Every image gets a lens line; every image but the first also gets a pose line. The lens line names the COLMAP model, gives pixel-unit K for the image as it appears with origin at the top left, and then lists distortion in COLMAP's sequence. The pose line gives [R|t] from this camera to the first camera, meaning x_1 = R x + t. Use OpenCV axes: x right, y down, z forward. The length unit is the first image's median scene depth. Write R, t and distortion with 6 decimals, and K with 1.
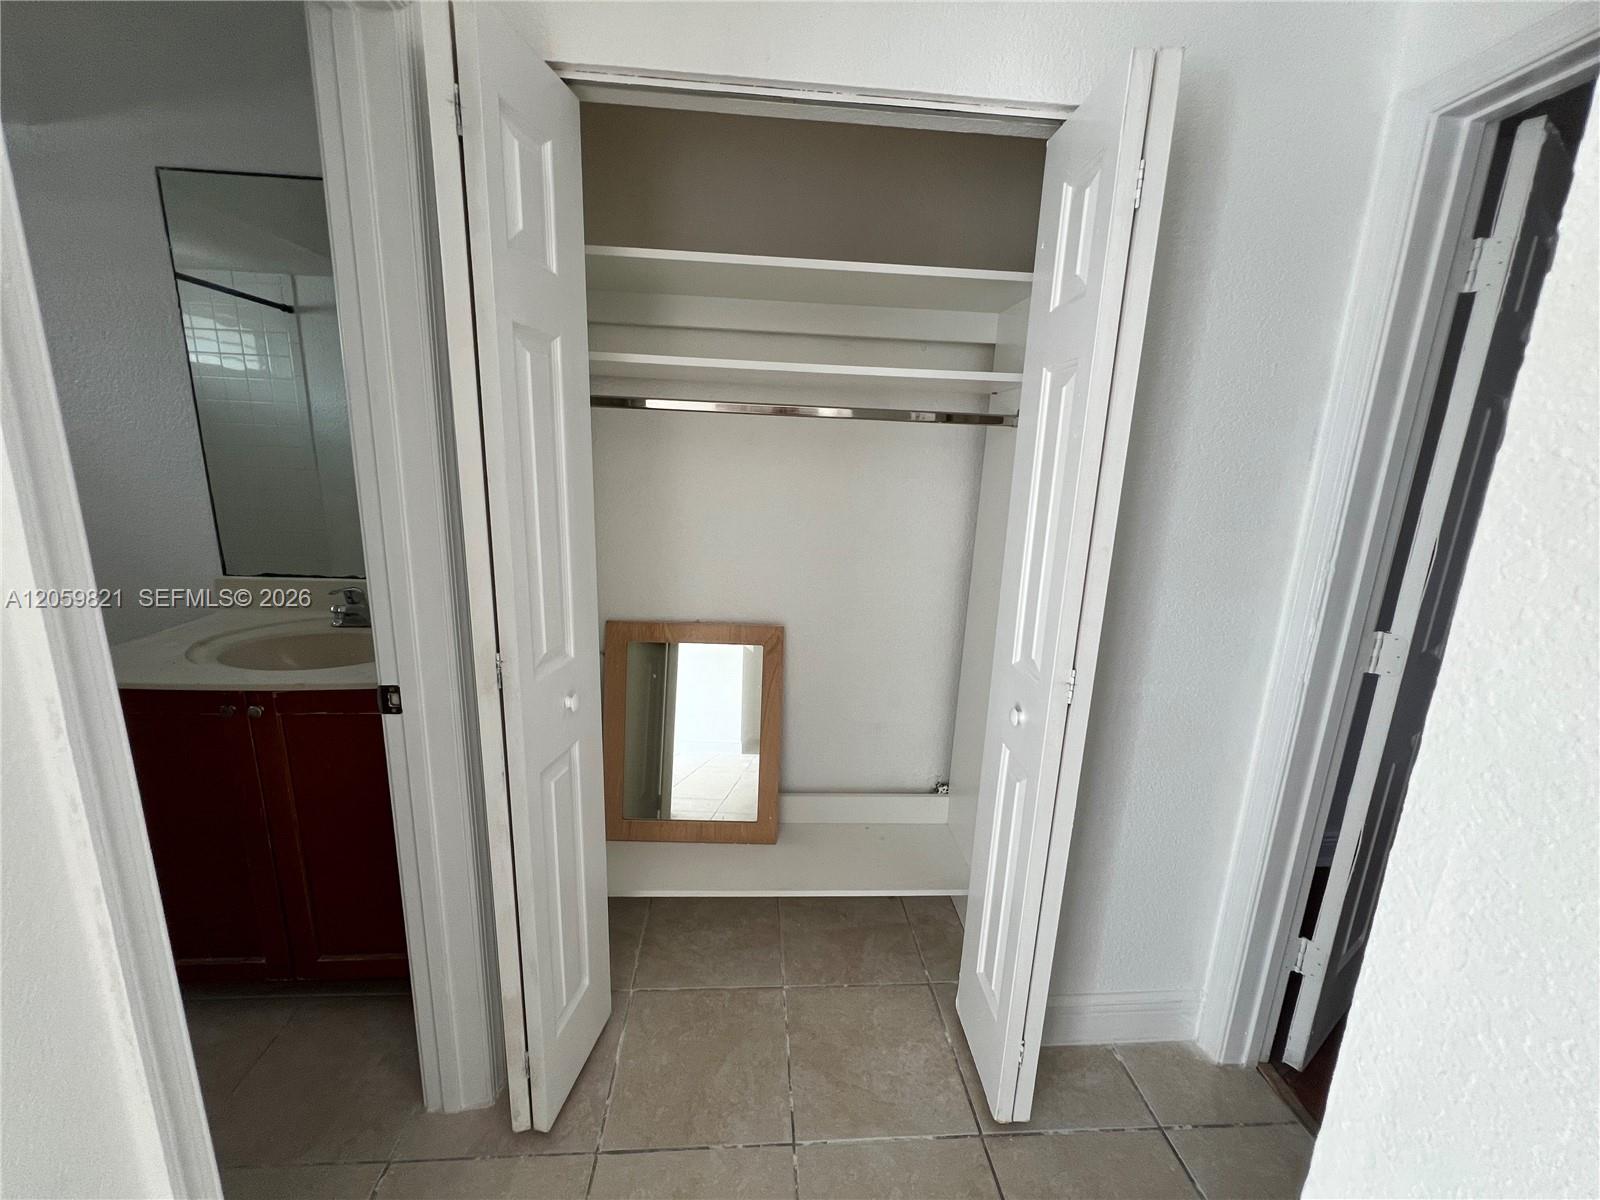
lens RADIAL K [[641.1, 0, 800.0], [0, 641.1, 600.0], [0, 0, 1]] dist [-0.006558, -0.000387]
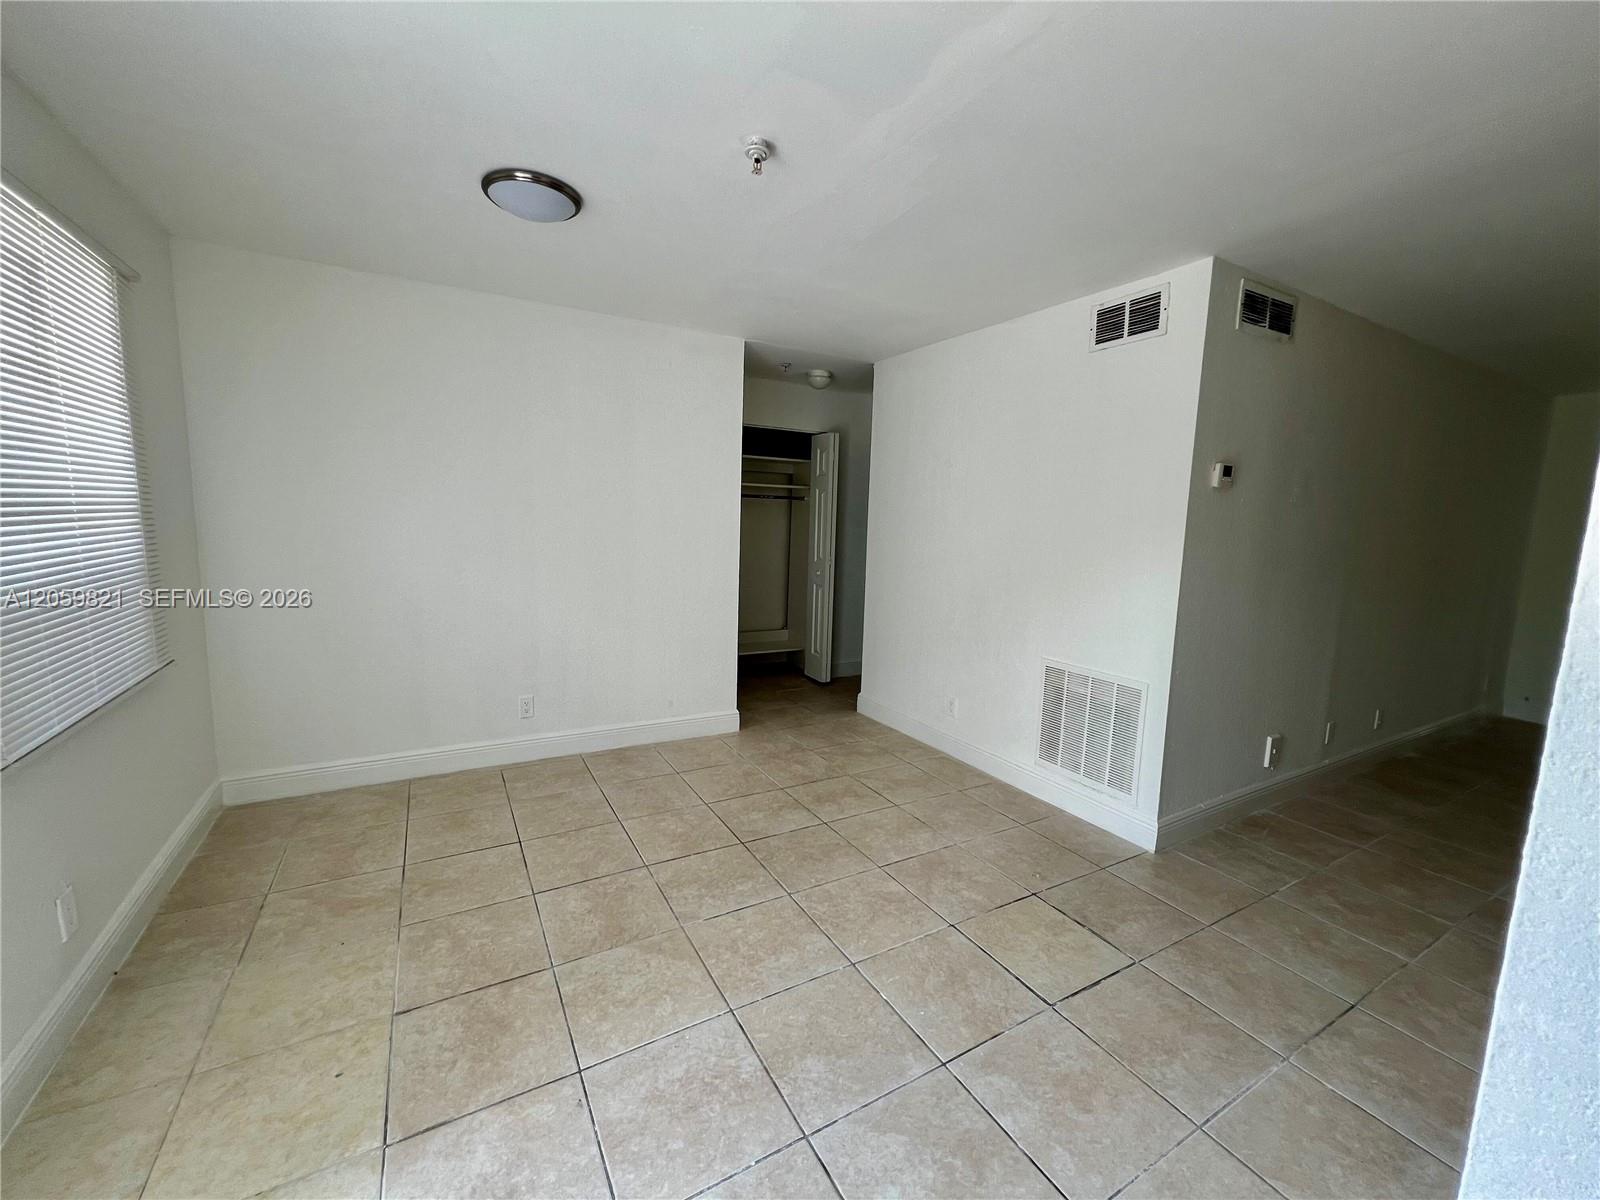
lens RADIAL K [[642.7, 0, 791.8], [0, 642.7, 598.0], [0, 0, 1]] dist [0.000282, 0.000085]
pose [[0.908750, -0.068646, 0.411657, -1.035019], [0.100876, 0.993262, -0.057054, 0.383000], [-0.404967, 0.093374, 0.909551, -1.810528]]
